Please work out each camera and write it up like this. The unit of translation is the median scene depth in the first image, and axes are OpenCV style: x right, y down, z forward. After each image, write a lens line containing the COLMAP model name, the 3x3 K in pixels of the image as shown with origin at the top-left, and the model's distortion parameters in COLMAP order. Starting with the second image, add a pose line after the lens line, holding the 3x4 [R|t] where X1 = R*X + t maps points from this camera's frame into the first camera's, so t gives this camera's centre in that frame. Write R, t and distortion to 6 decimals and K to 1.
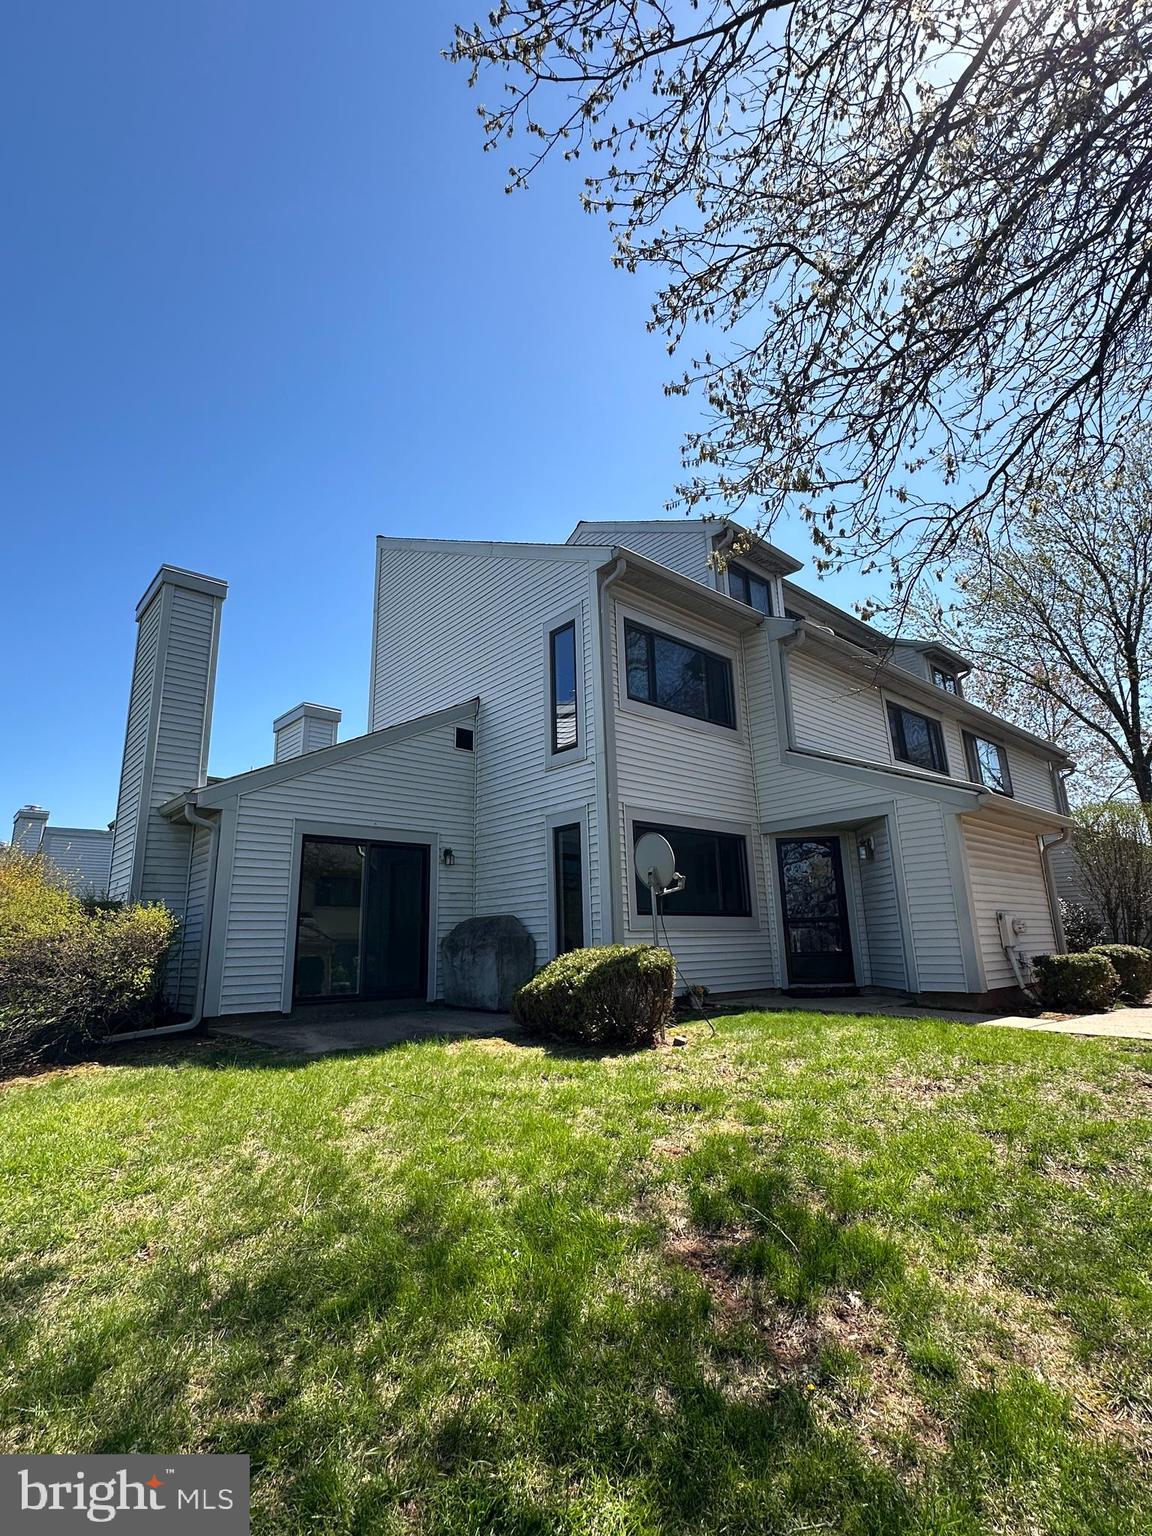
lens RADIAL K [[722.7, 0, 574.4], [0, 722.7, 764.0], [0, 0, 1]] dist [-0.004078, 0.000838]
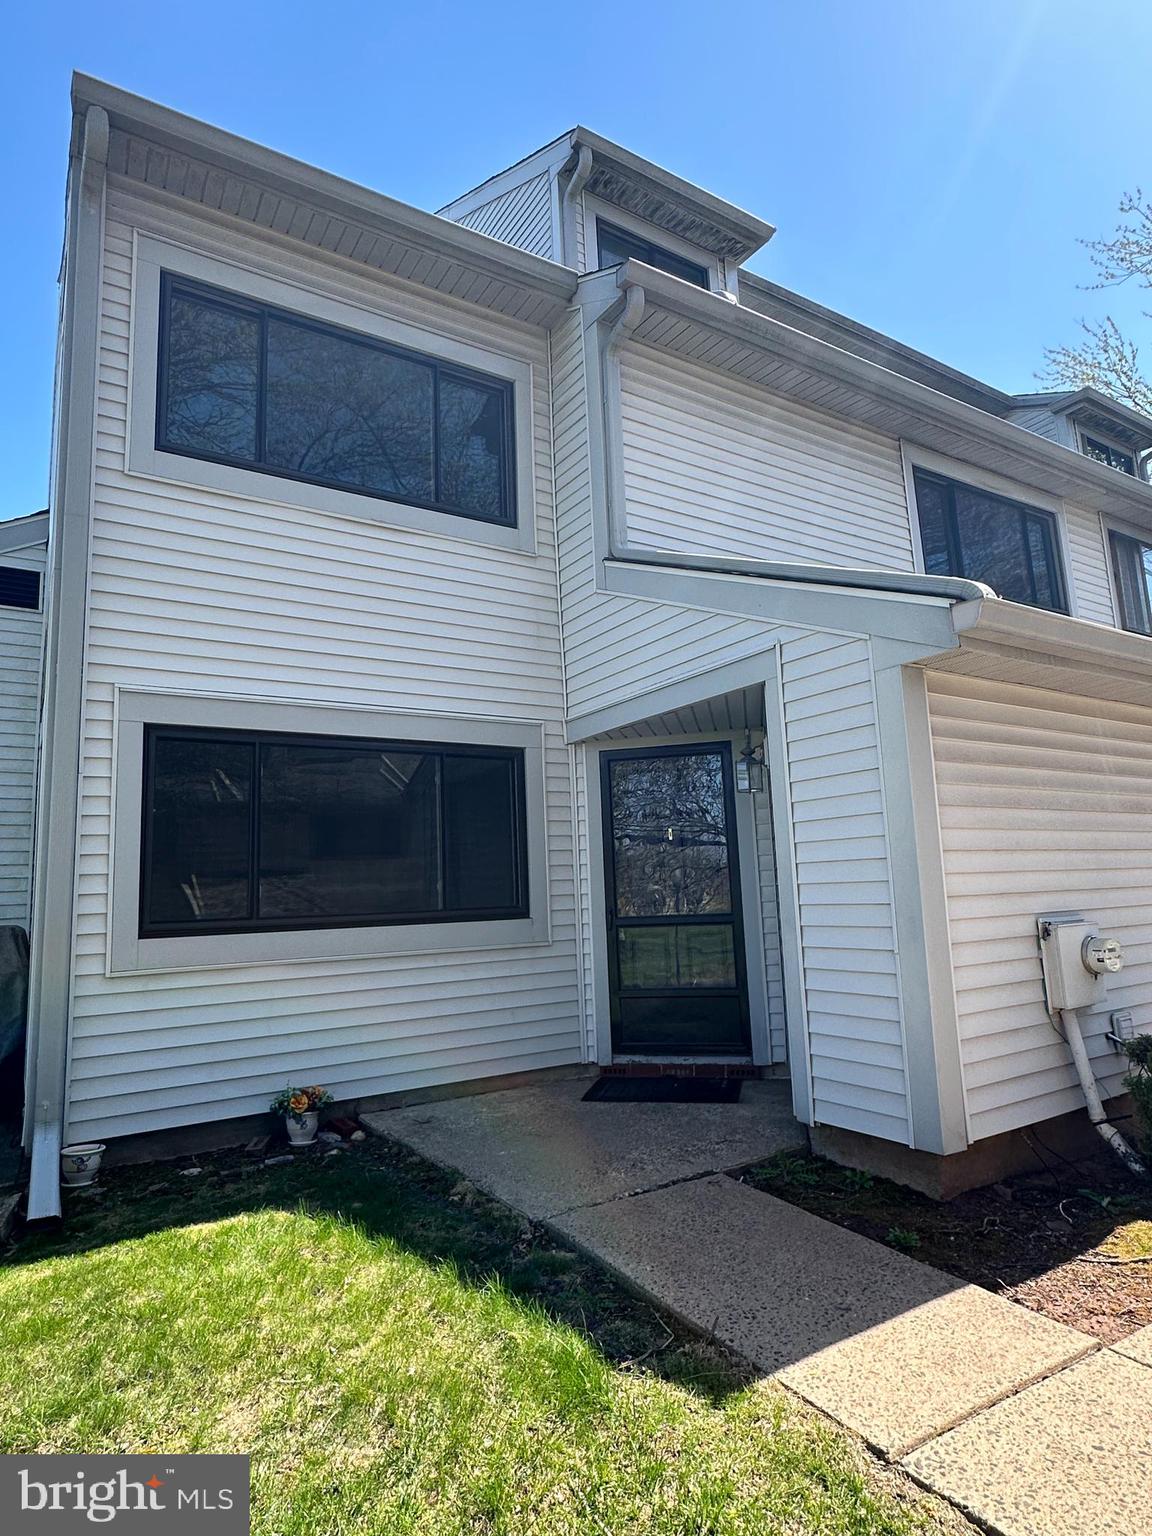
lens RADIAL K [[861.3, 0, 572.2], [0, 861.3, 766.6], [0, 0, 1]] dist [-0.008303, -0.000424]
pose [[0.985580, -0.036894, -0.165138, 0.371674], [0.054179, 0.993367, 0.101420, 0.057195], [0.160301, -0.108905, 0.981042, 0.460811]]
